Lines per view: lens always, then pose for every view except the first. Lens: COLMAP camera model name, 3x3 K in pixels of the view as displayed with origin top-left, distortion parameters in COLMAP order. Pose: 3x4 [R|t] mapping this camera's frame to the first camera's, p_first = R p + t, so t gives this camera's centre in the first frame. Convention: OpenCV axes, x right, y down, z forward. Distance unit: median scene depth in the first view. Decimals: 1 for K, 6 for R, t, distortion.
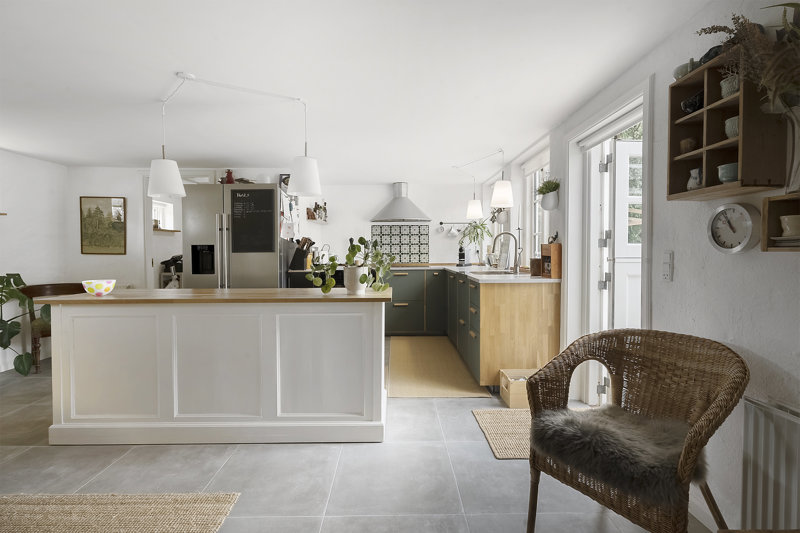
lens RADIAL K [[366.5, 0, 404.1], [0, 366.5, 261.8], [0, 0, 1]] dist [0.003917, 0.000040]
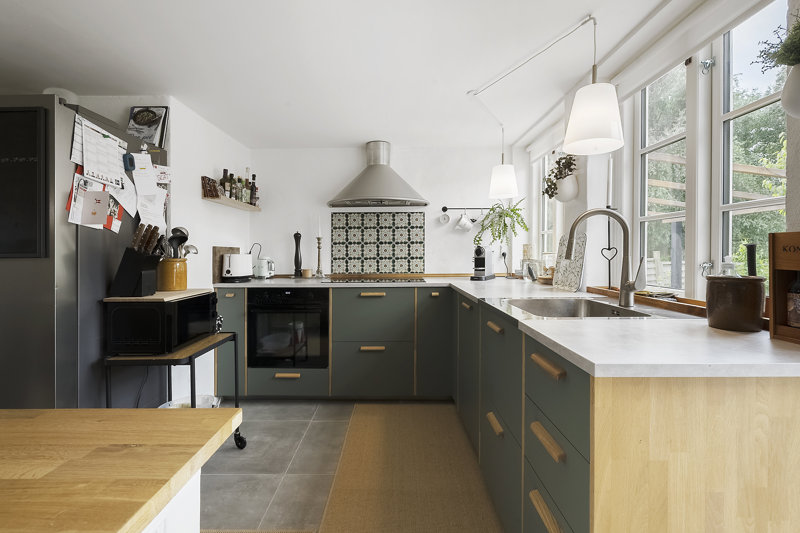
lens RADIAL K [[366.5, 0, 391.4], [0, 366.5, 271.9], [0, 0, 1]] dist [0.003917, 0.000040]
pose [[0.999169, 0.000077, -0.040752, 0.037864], [0.000779, 0.999780, 0.020975, -0.012490], [0.040744, -0.020990, 0.998949, 0.387974]]
